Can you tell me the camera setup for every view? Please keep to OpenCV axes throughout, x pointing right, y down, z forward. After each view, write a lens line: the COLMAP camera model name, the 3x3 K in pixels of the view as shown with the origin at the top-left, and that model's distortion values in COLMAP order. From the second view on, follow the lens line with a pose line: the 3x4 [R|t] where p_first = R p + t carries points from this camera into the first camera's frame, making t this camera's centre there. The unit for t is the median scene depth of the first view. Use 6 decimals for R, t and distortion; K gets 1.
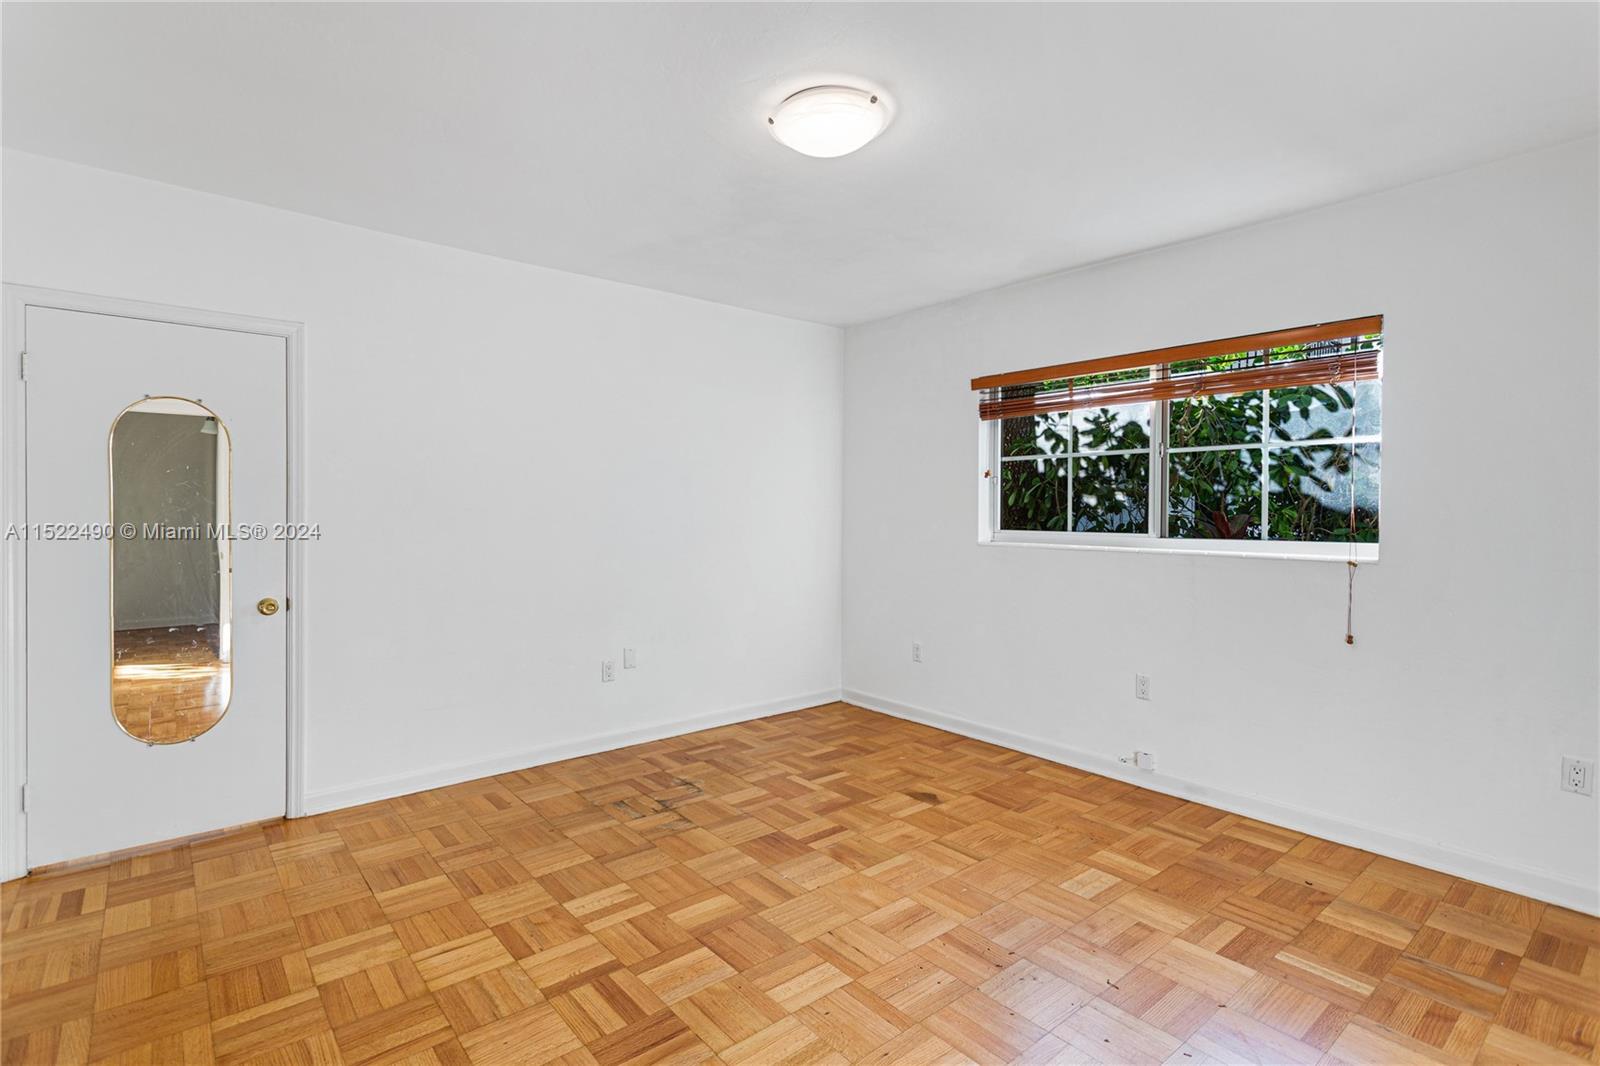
lens RADIAL K [[773.7, 0, 792.9], [0, 773.7, 529.2], [0, 0, 1]] dist [0.004507, 0.003521]
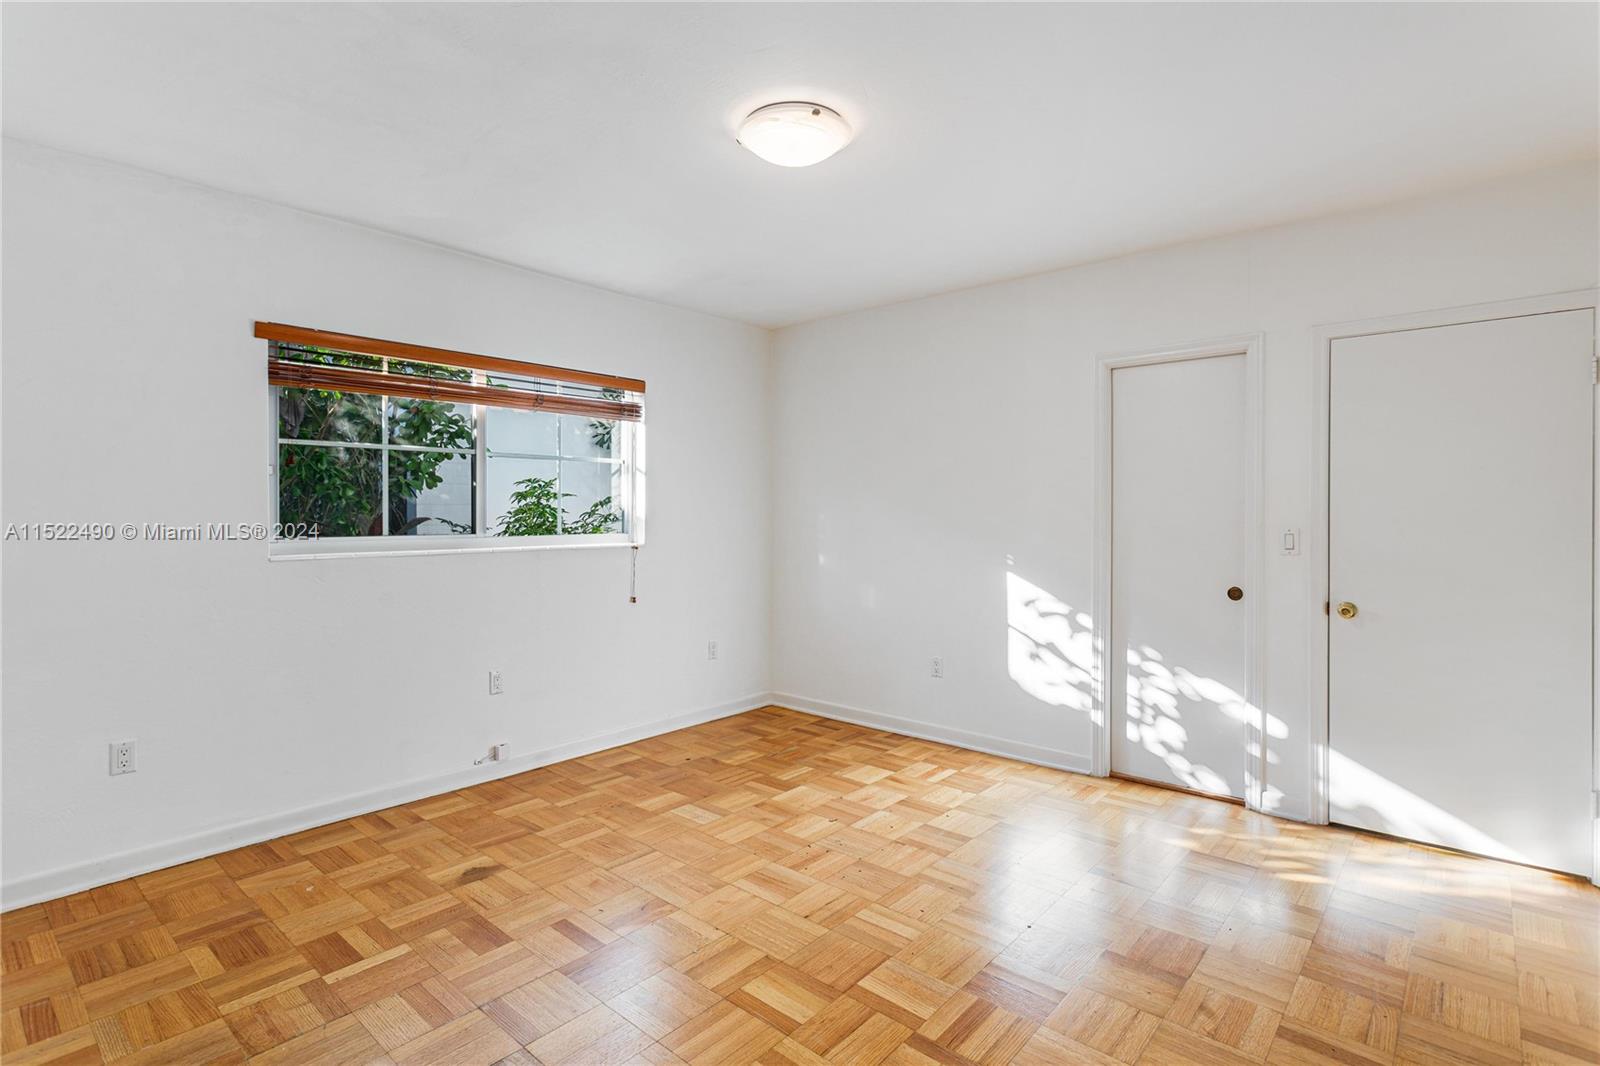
lens RADIAL K [[773.7, 0, 817.9], [0, 773.7, 526.2], [0, 0, 1]] dist [0.004507, 0.003521]
pose [[-0.162519, -0.024522, 0.986401, -0.666360], [0.024558, 0.999281, 0.028889, -0.024331], [-0.986400, 0.028919, -0.161800, 0.780553]]
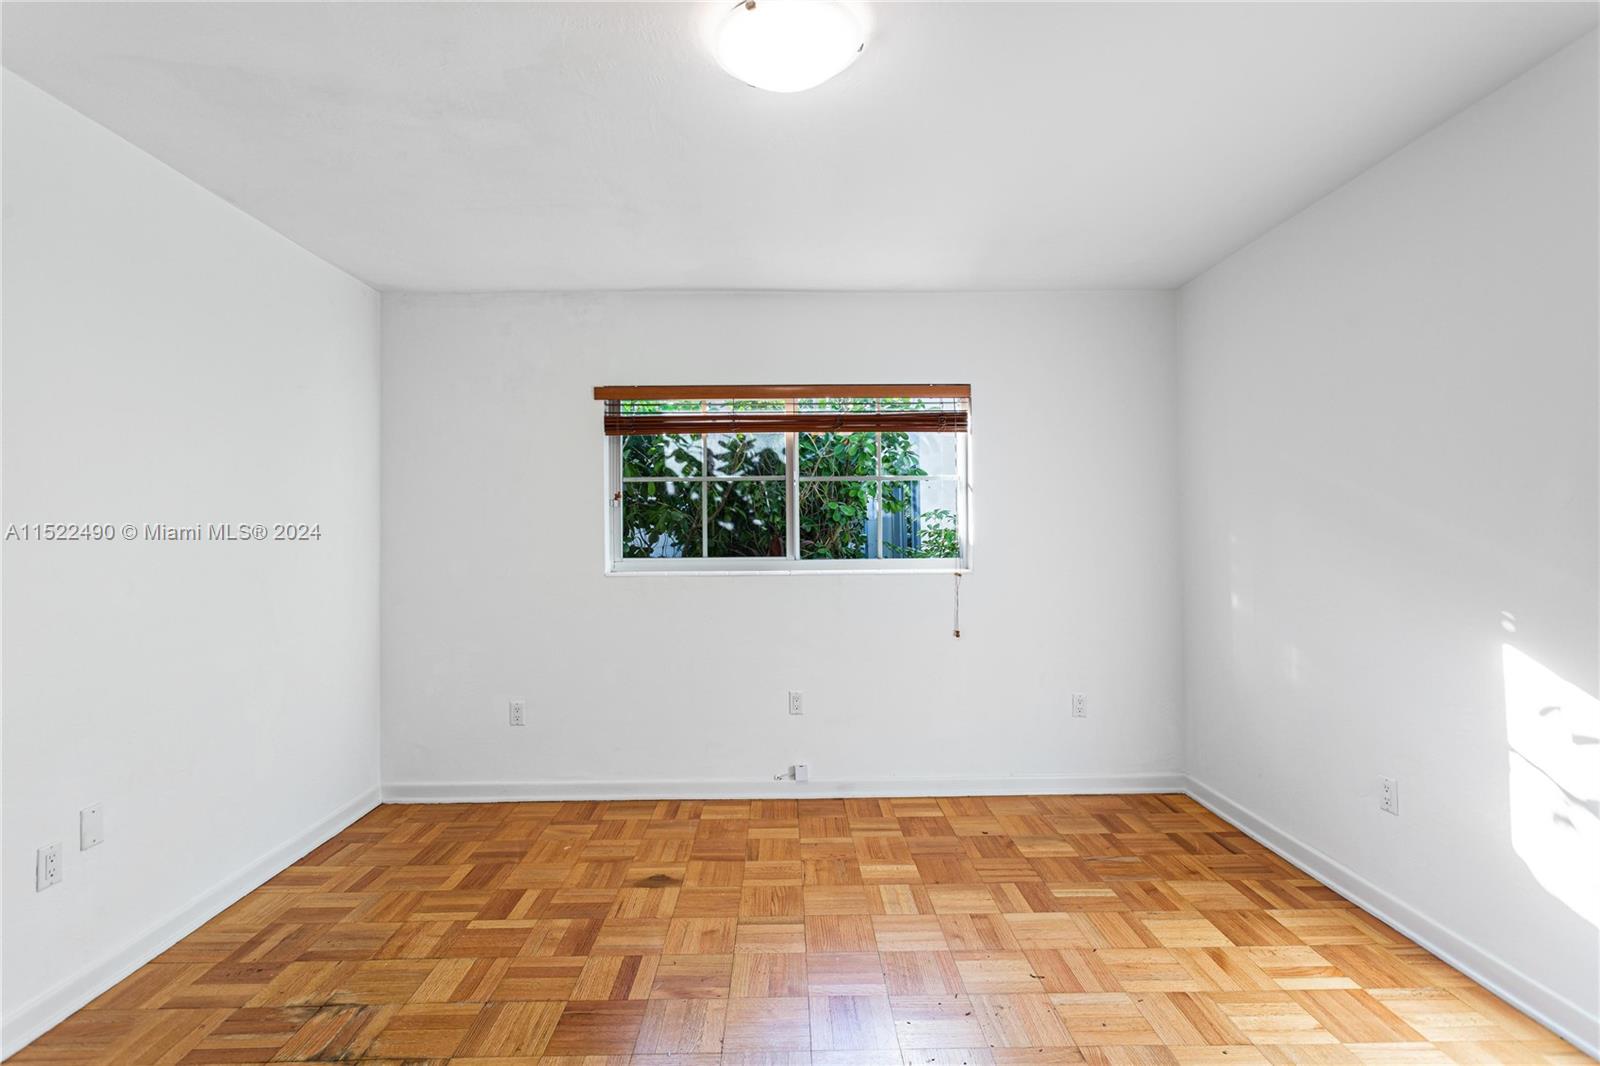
lens RADIAL K [[773.7, 0, 798.7], [0, 773.7, 535.3], [0, 0, 1]] dist [0.004507, 0.003521]
pose [[0.625937, -0.010048, 0.779809, -0.382378], [0.031989, 0.999406, -0.012799, -0.010096], [-0.779217, 0.032957, 0.625887, 0.352031]]
